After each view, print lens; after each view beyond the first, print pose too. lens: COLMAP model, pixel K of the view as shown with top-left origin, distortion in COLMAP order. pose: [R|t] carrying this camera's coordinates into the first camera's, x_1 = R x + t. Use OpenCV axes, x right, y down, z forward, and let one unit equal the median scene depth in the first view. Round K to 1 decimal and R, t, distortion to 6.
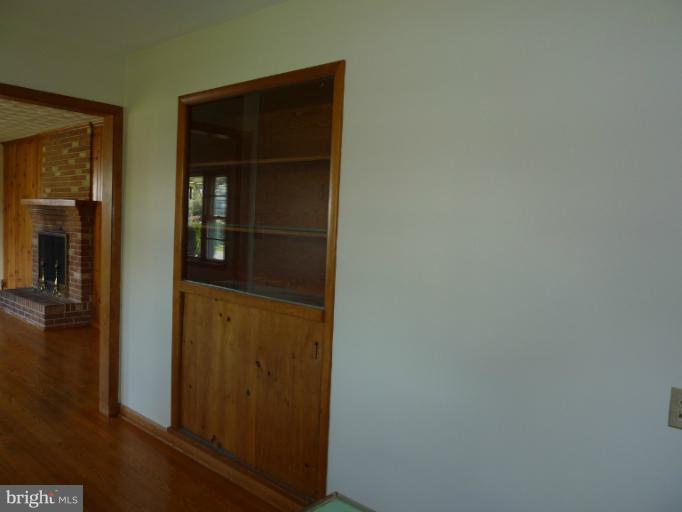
lens RADIAL K [[517.0, 0, 341.0], [0, 517.0, 256.0], [0, 0, 1]] dist [-0.026780, -0.001479]
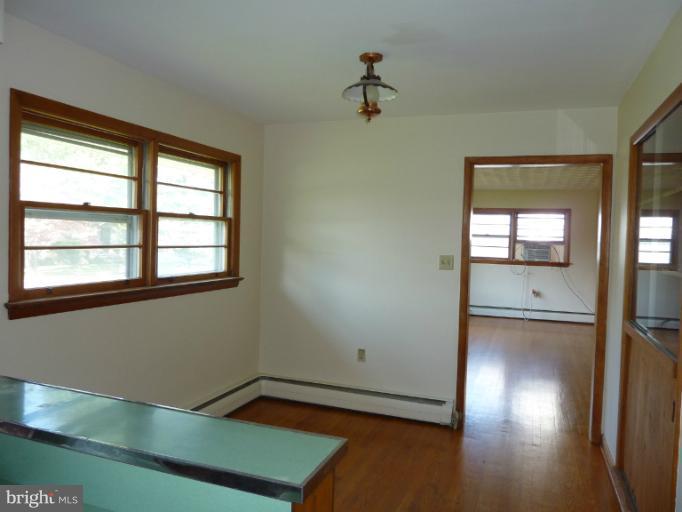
lens RADIAL K [[517.0, 0, 341.0], [0, 517.0, 256.0], [0, 0, 1]] dist [-0.026780, -0.001479]
pose [[0.341070, -0.005177, -0.940024, 0.217864], [-0.072667, 0.996847, -0.031856, -0.002154], [0.937225, 0.079174, 0.339618, 0.069830]]
